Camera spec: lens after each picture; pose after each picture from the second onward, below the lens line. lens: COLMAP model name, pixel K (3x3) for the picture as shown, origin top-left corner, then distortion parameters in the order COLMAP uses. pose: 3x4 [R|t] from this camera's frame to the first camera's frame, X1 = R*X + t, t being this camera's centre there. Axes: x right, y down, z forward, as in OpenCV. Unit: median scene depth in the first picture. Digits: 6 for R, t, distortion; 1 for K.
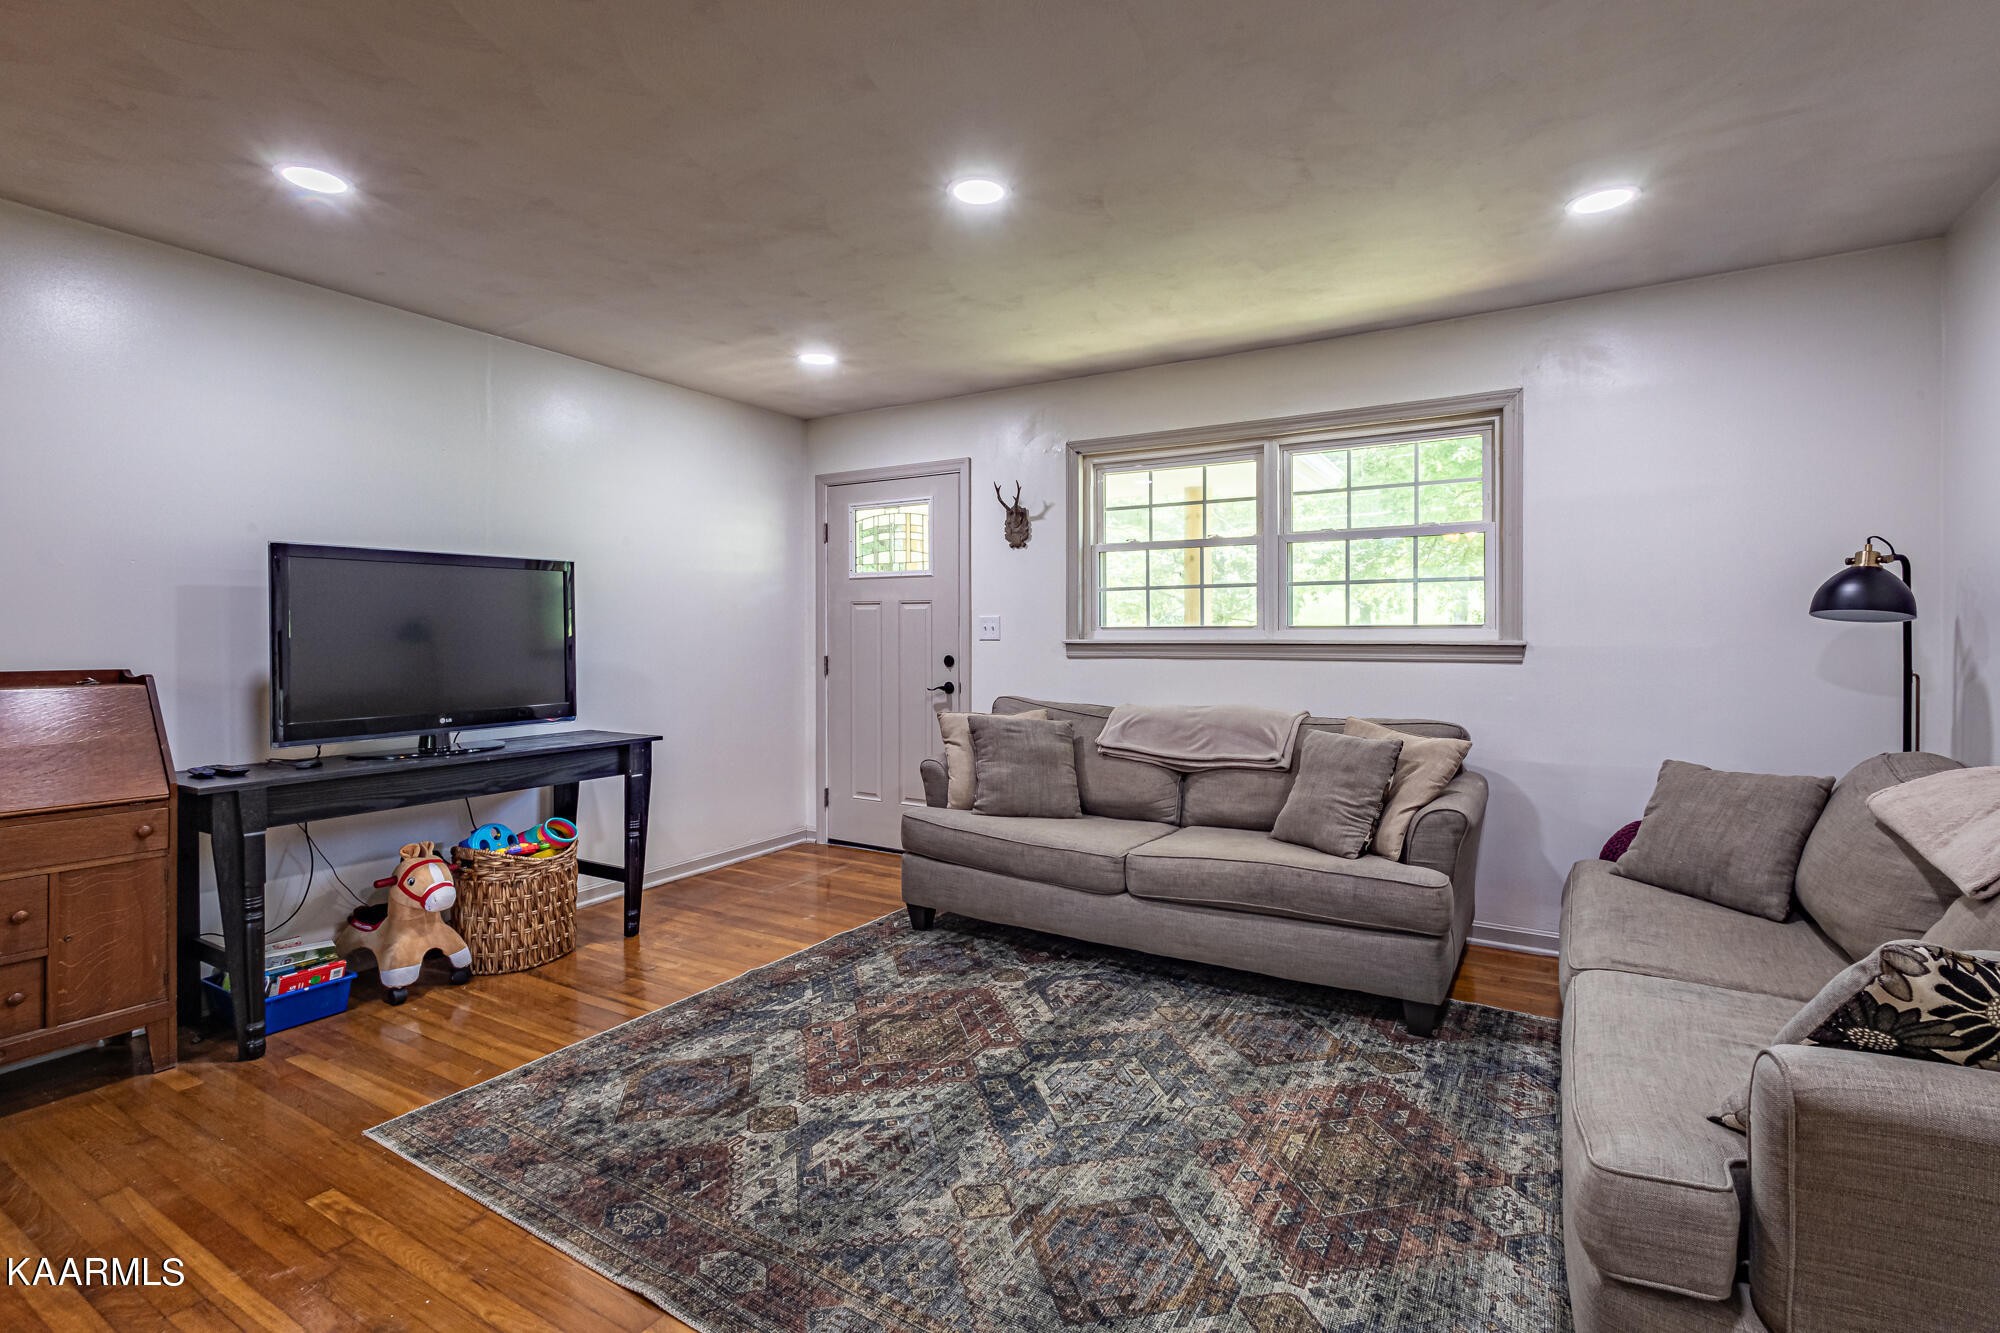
lens RADIAL K [[922.0, 0, 1003.8], [0, 922.0, 639.8], [0, 0, 1]] dist [0.006581, 0.000514]
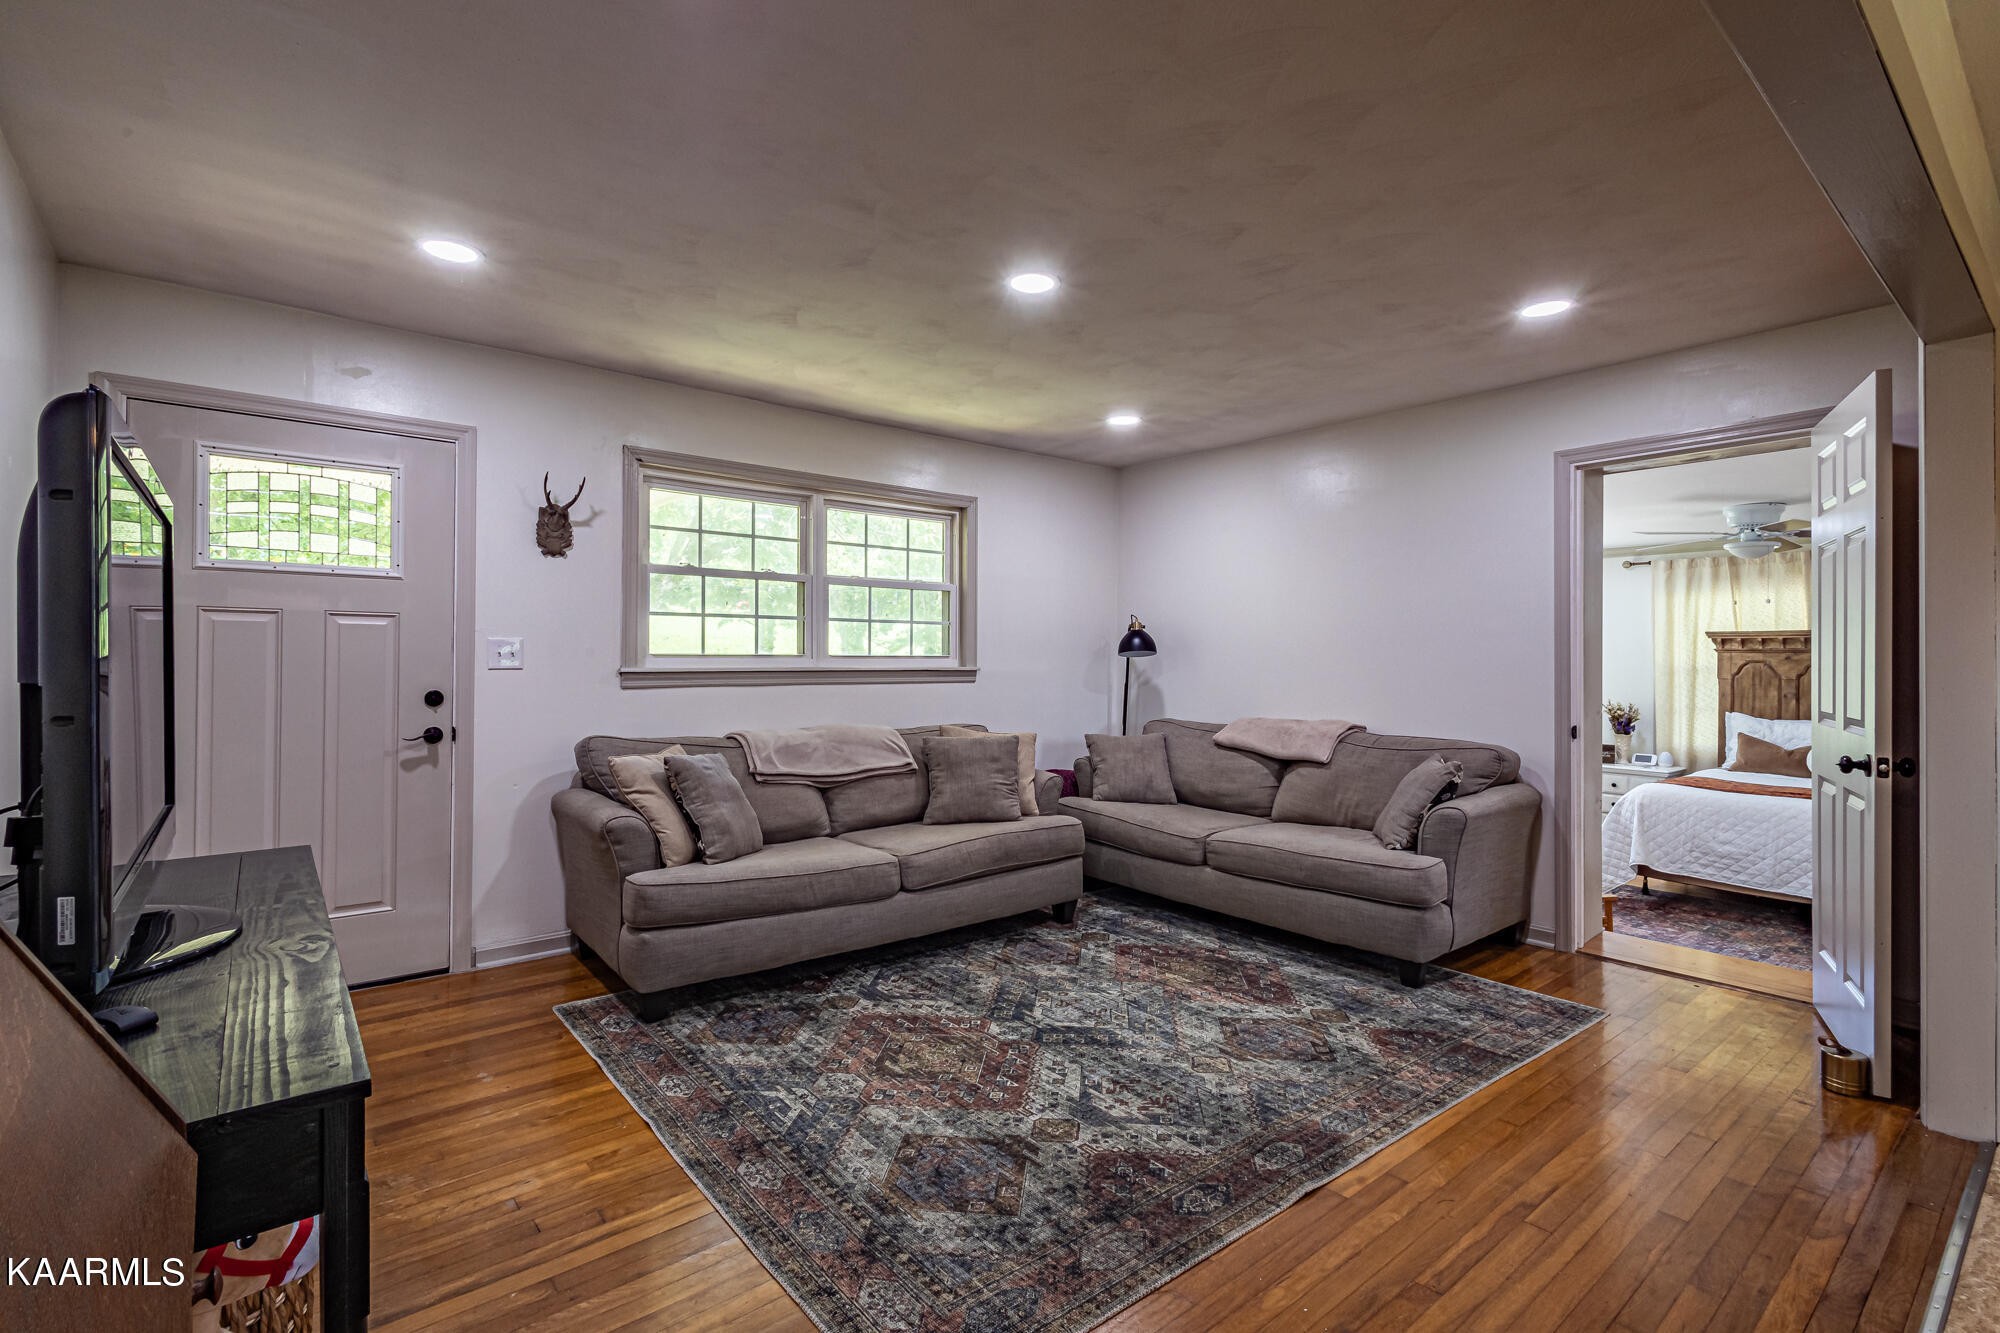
lens RADIAL K [[913.9, 0, 1000.0], [0, 913.9, 666.5], [0, 0, 1]] dist [0.001642, 0.000061]
pose [[0.338882, -0.001169, 0.940828, -0.966549], [0.004604, 0.999989, -0.000416, 0.000535], [-0.940818, 0.004472, 0.338884, 0.556883]]
